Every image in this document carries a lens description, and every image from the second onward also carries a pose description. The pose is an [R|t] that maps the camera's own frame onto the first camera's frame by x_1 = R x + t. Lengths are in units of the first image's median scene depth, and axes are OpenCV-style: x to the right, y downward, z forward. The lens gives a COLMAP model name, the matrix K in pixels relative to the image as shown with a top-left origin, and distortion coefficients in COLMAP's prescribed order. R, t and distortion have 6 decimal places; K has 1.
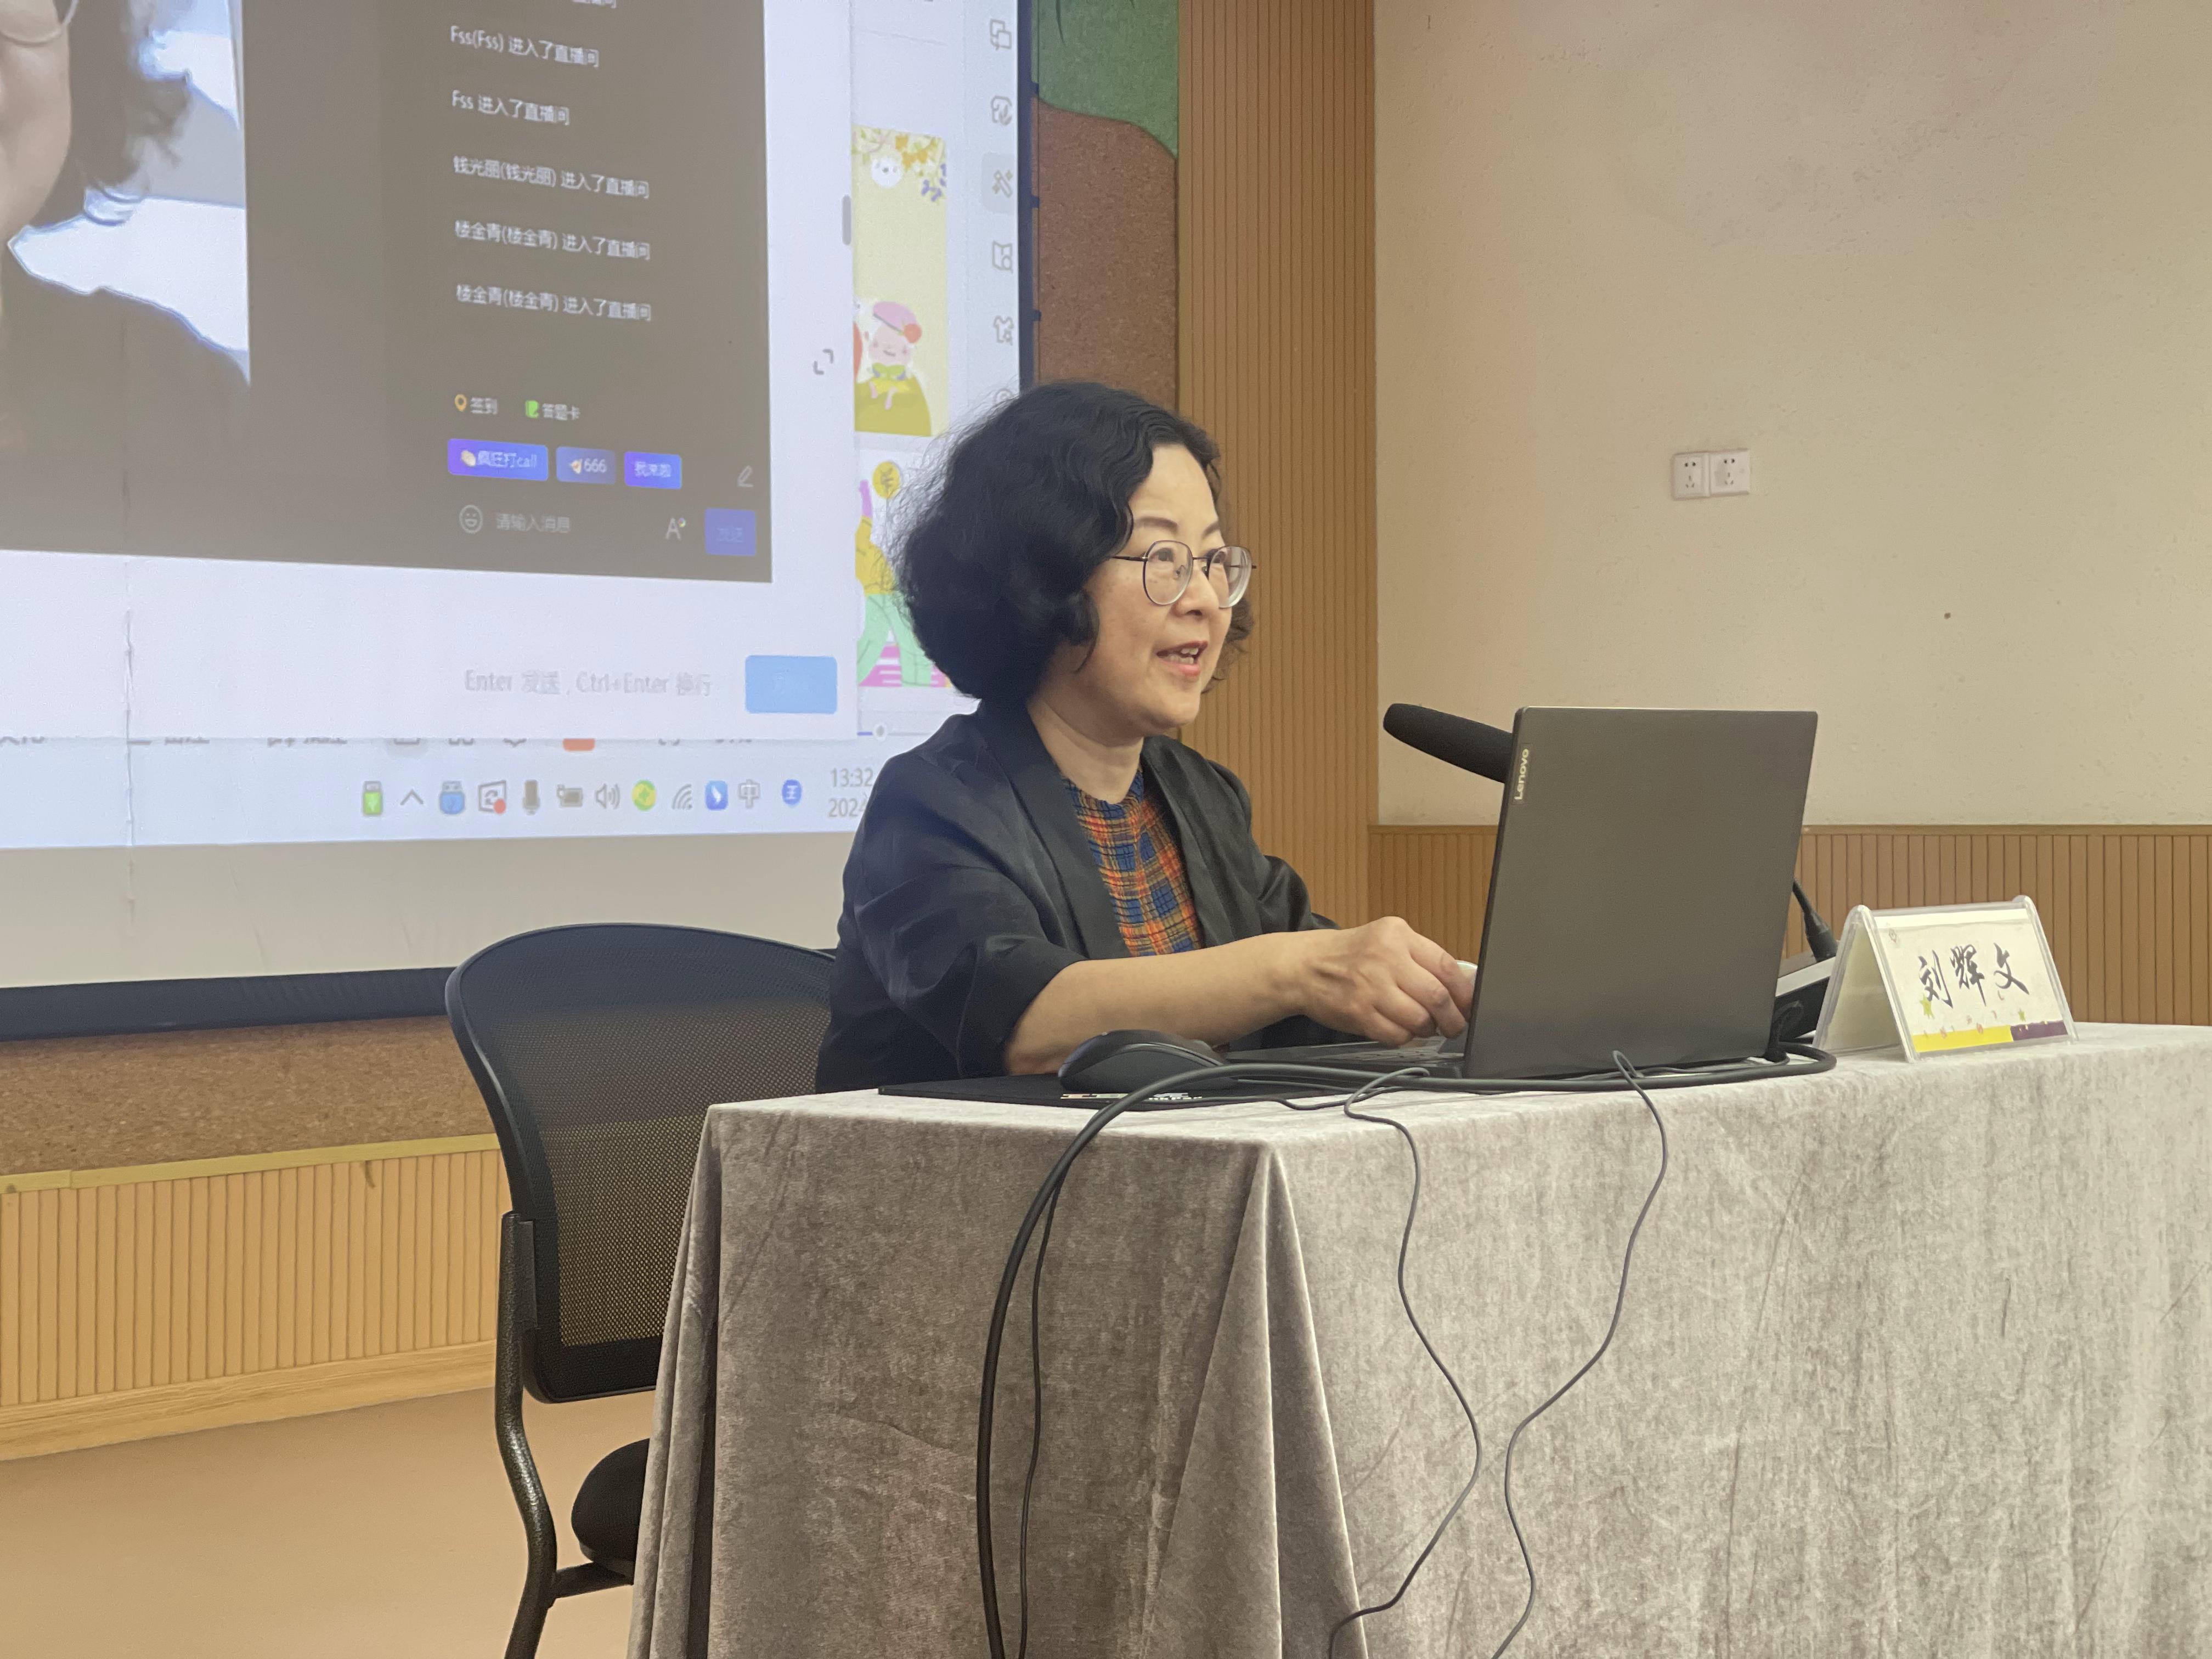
lens RADIAL K [[4140.6, 0, 1106.0], [0, 4140.6, 829.5], [0, 0, 1]] dist [0.242227, -0.039708]
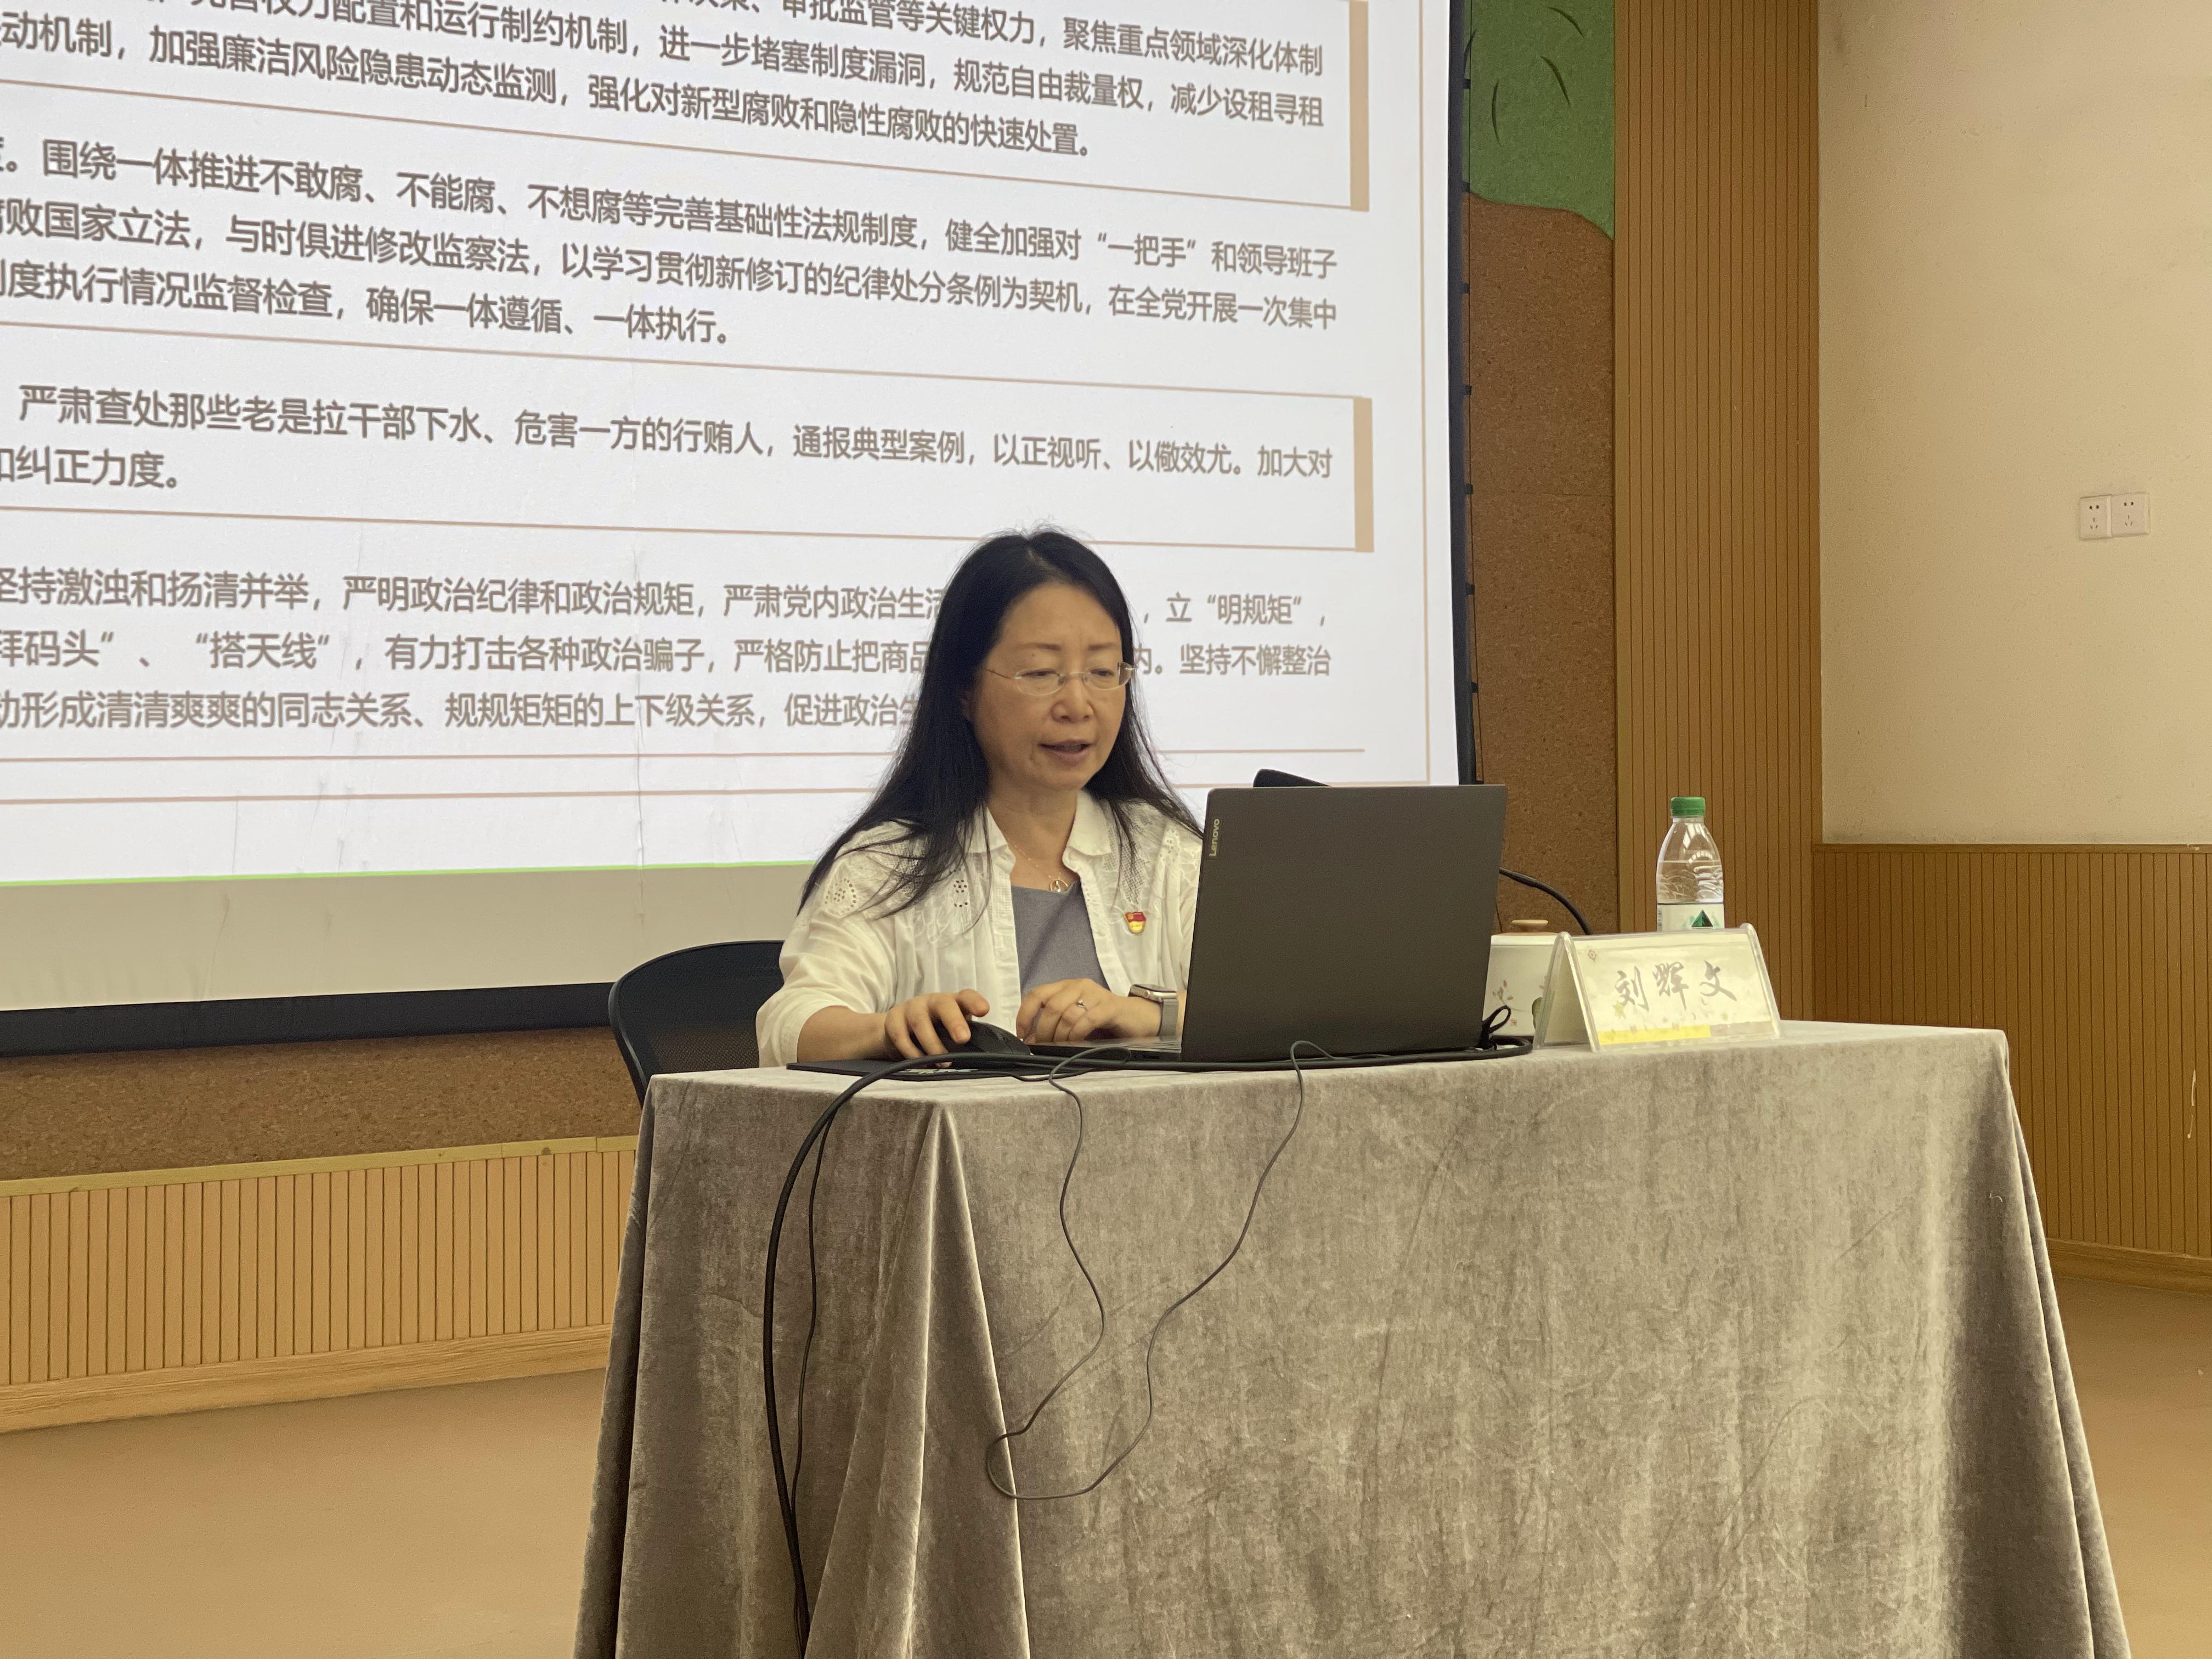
lens RADIAL K [[4143.4, 0, 1106.0], [0, 4143.4, 829.5], [0, 0, 1]] dist [0.064308, 3.827279]
pose [[0.979772, -0.002725, -0.200099, 0.319269], [0.002623, 0.999996, -0.000773, -0.014143], [0.200101, 0.000233, 0.979775, -0.322042]]
